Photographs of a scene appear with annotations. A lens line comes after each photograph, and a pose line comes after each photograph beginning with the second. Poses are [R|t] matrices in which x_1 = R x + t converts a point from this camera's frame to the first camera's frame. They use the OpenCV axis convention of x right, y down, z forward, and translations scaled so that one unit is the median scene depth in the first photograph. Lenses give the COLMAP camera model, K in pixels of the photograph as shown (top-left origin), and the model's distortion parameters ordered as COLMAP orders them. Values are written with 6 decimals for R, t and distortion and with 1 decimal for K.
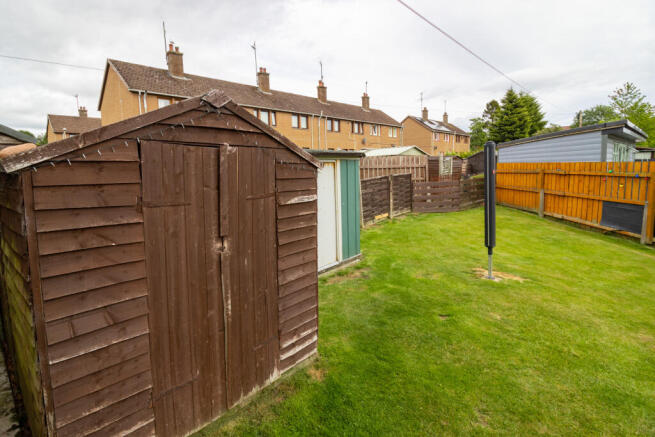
lens RADIAL K [[324.8, 0, 327.3], [0, 324.8, 212.5], [0, 0, 1]] dist [0.001171, -0.000265]
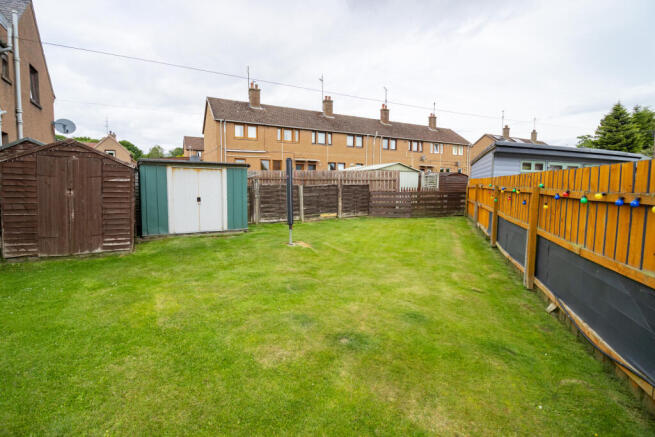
lens RADIAL K [[305.3, 0, 323.9], [0, 305.3, 211.1], [0, 0, 1]] dist [-0.004620, -0.001266]
pose [[0.955255, 0.062220, -0.289166, 0.171509], [-0.074667, 0.996688, -0.032205, 0.012417], [0.286204, 0.052355, 0.956737, -0.059413]]
